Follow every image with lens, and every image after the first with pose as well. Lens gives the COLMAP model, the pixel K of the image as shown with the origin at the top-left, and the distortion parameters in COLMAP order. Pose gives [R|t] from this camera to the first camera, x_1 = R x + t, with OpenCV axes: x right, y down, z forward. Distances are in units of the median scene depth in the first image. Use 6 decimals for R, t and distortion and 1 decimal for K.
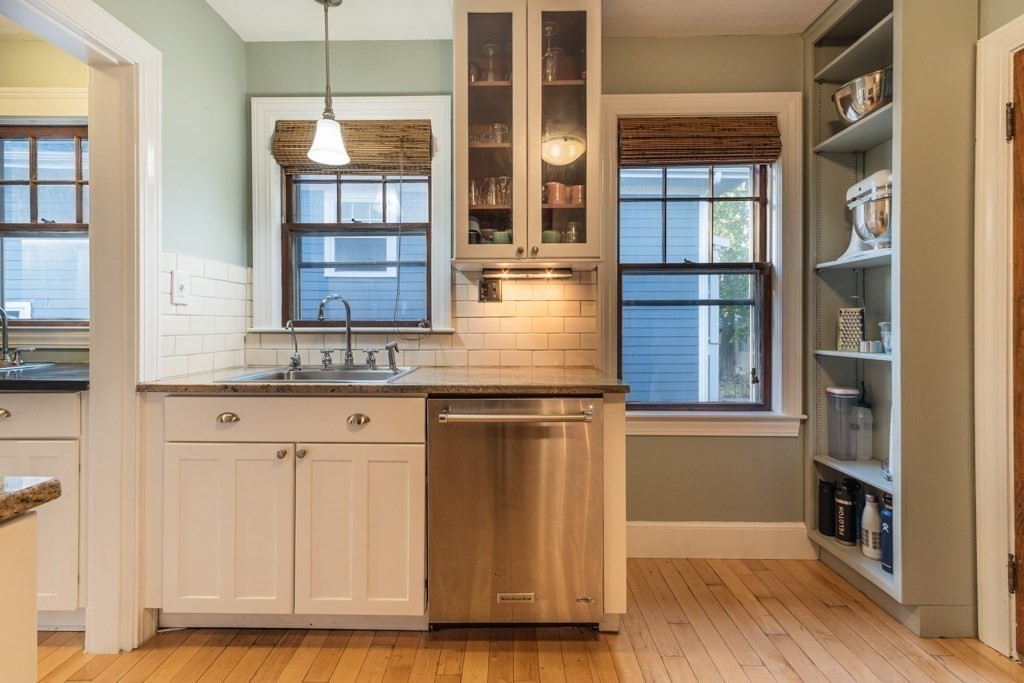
lens RADIAL K [[468.1, 0, 523.6], [0, 468.1, 325.1], [0, 0, 1]] dist [0.003820, 0.000924]
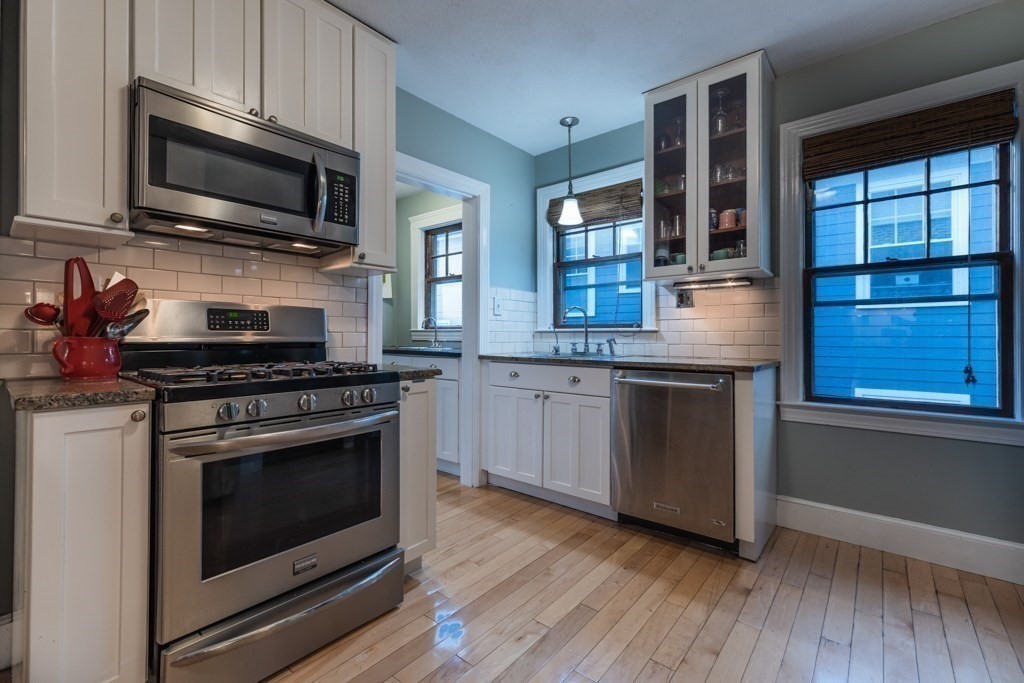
lens RADIAL K [[445.8, 0, 508.6], [0, 445.8, 333.7], [0, 0, 1]] dist [0.002941, 0.000950]
pose [[0.774991, -0.001861, -0.631970, 0.353938], [-0.003756, 0.999964, -0.007551, 0.036568], [0.631962, 0.008226, 0.774956, -0.290549]]
